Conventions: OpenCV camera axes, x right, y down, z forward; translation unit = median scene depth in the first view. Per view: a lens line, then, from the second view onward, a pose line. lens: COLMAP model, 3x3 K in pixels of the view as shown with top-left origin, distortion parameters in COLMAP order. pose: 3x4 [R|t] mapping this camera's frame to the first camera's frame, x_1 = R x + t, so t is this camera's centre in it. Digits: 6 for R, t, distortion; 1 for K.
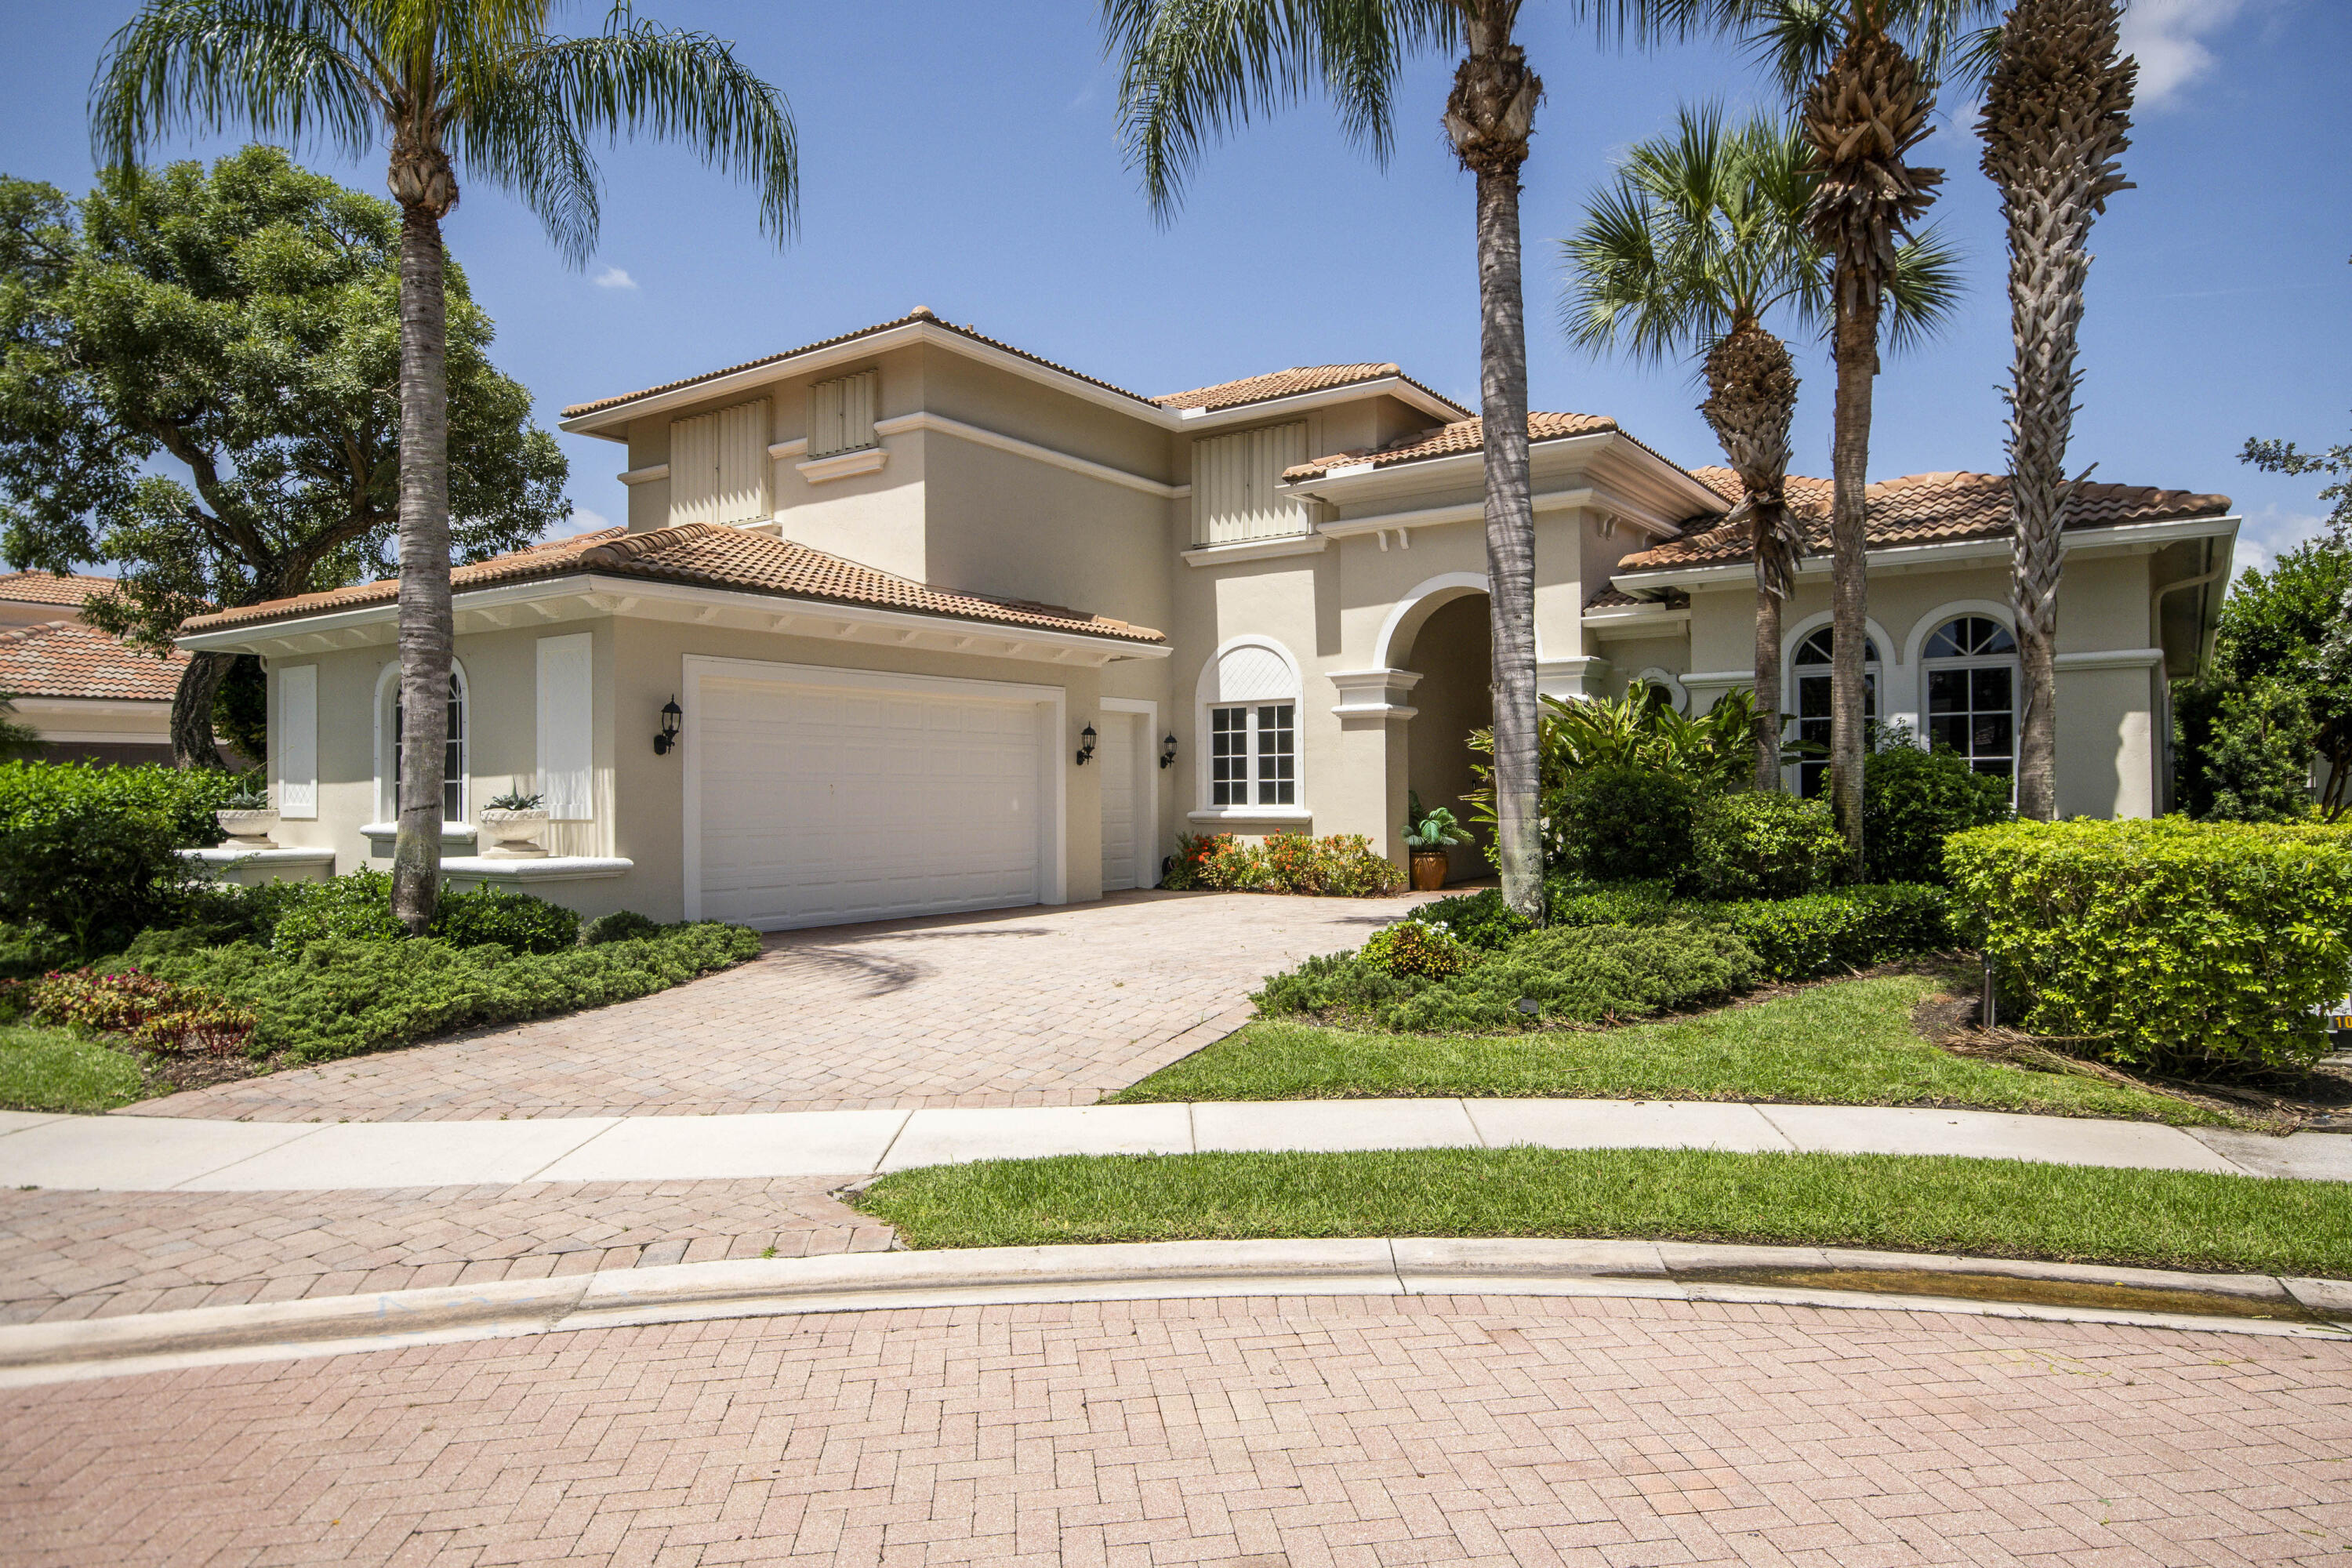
lens RADIAL K [[1403.7, 0, 1246.8], [0, 1403.7, 789.0], [0, 0, 1]] dist [0.019416, -0.001233]
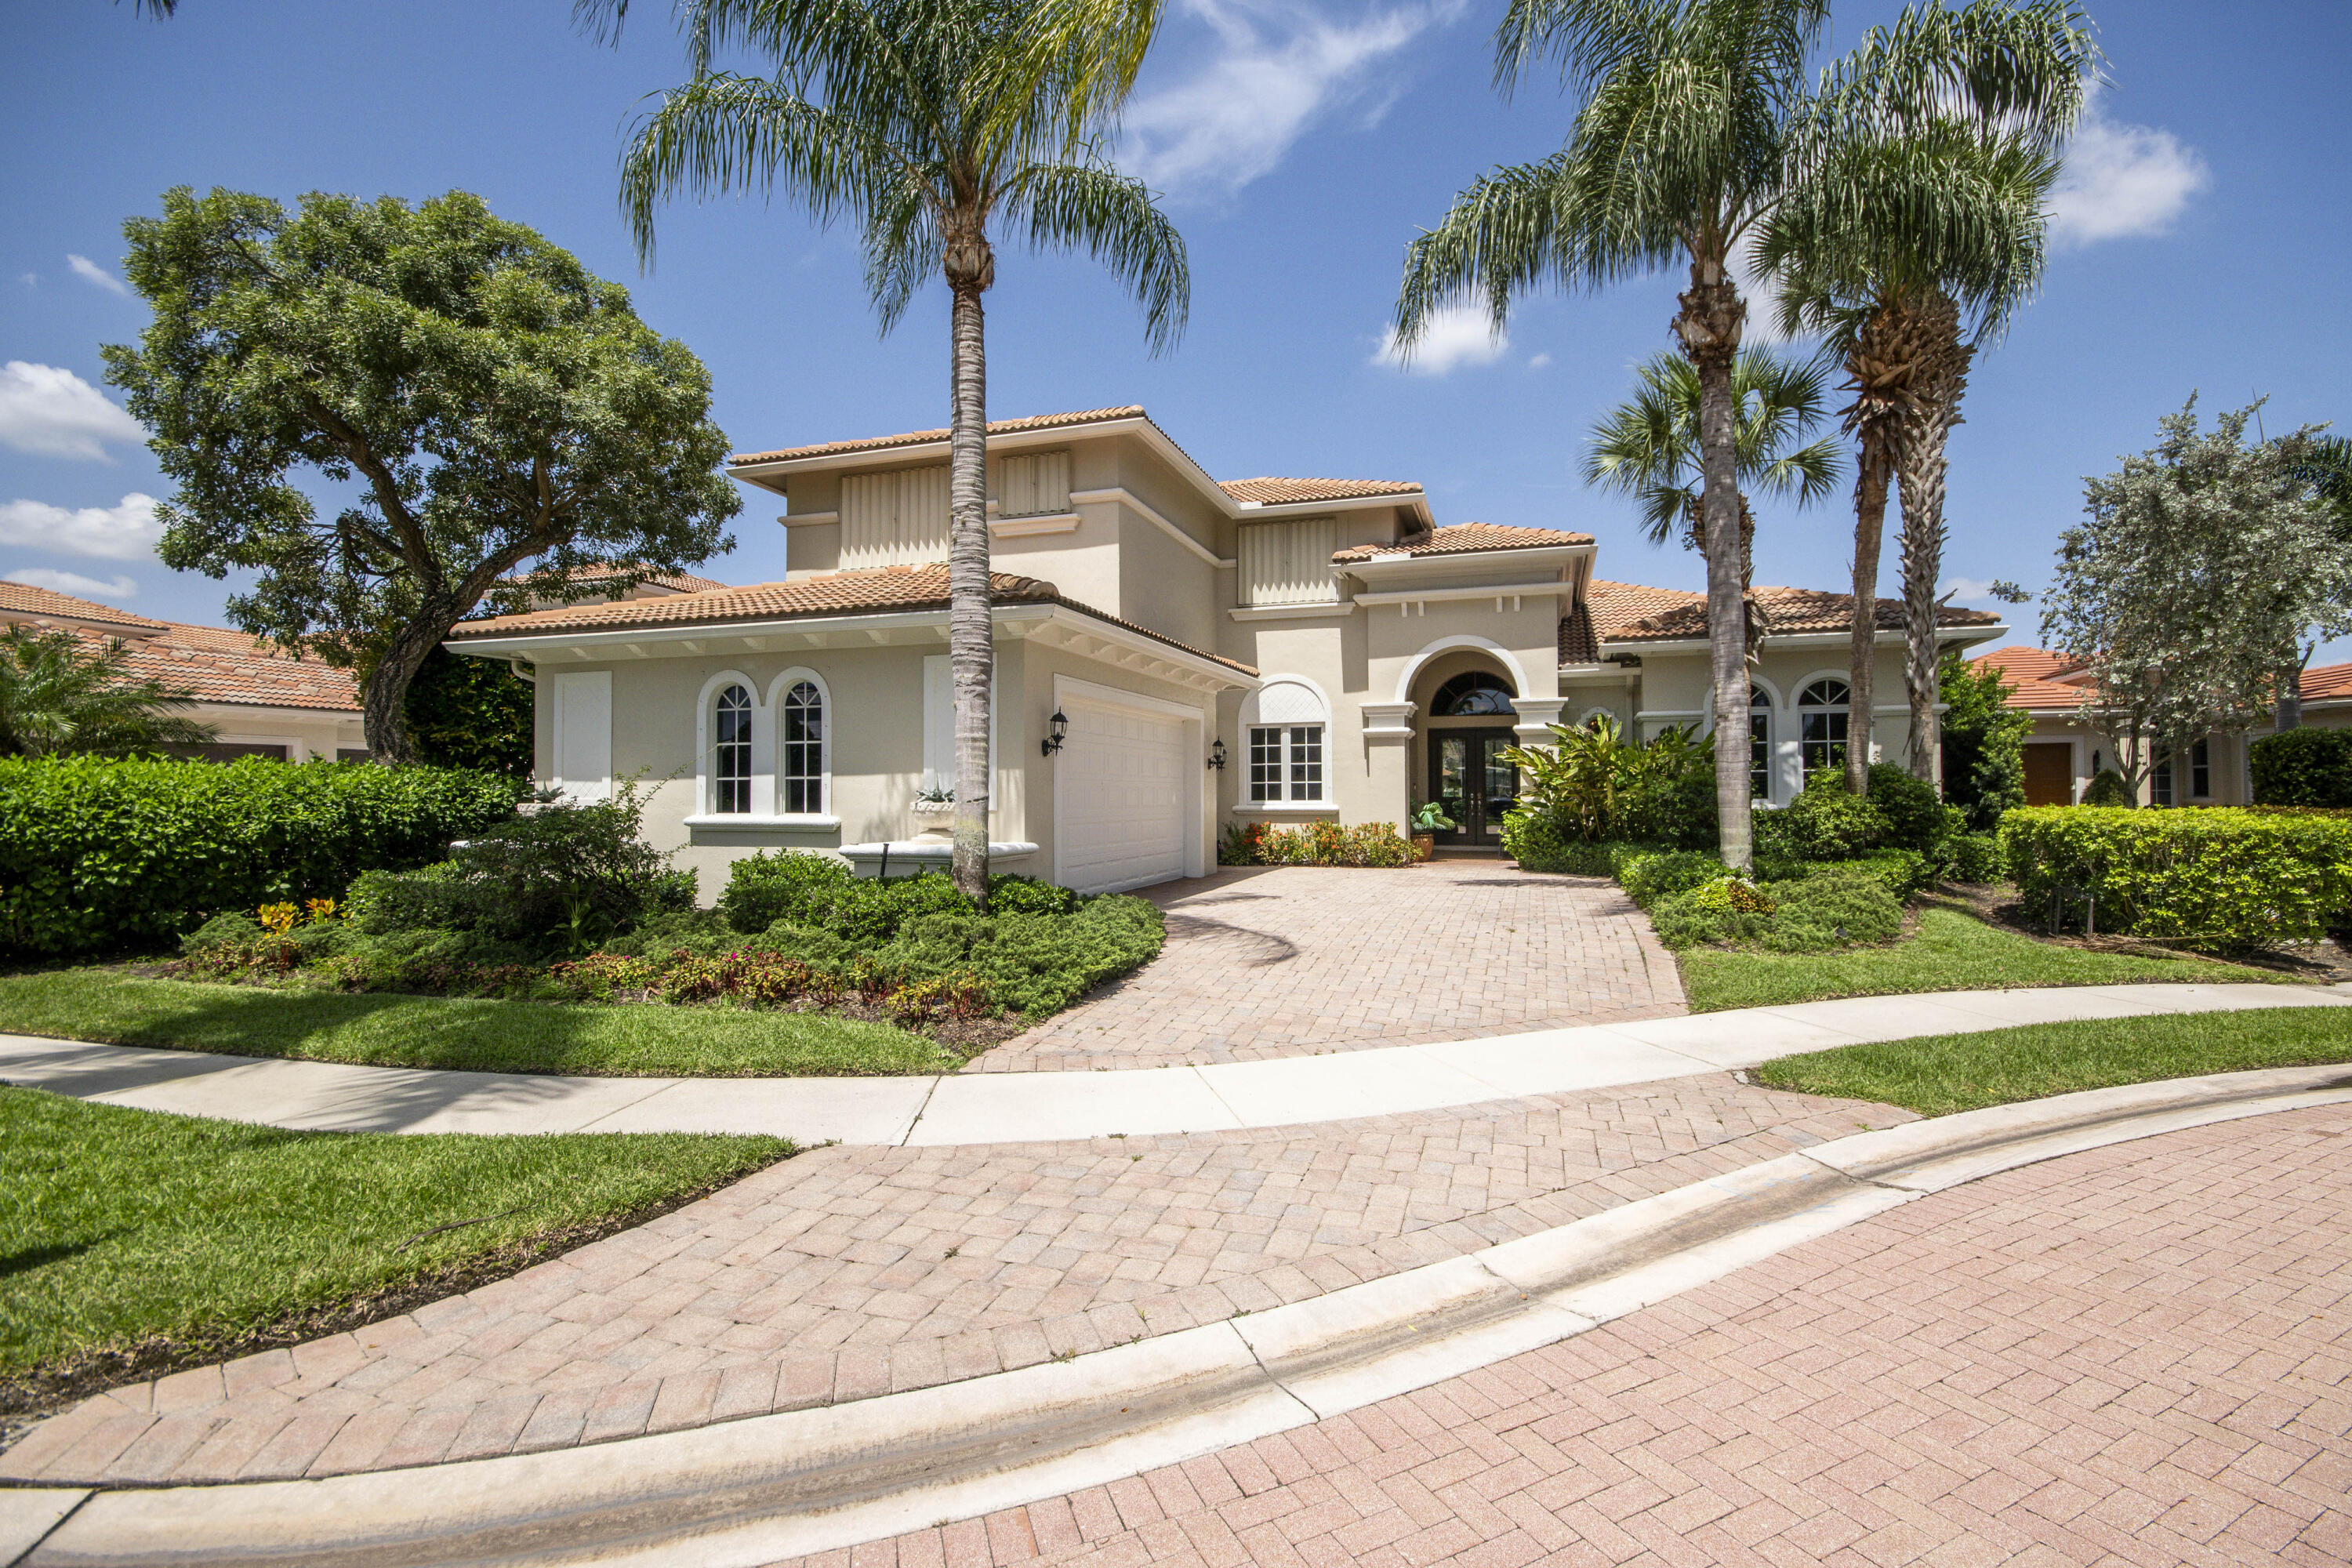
lens RADIAL K [[1041.9, 0, 1234.2], [0, 1041.9, 780.1], [0, 0, 1]] dist [0.007842, -0.009714]
pose [[0.954803, 0.006492, 0.297169, -0.425313], [-0.002913, 0.999918, -0.012485, 0.005270], [-0.297226, 0.011055, 0.954743, 0.082002]]
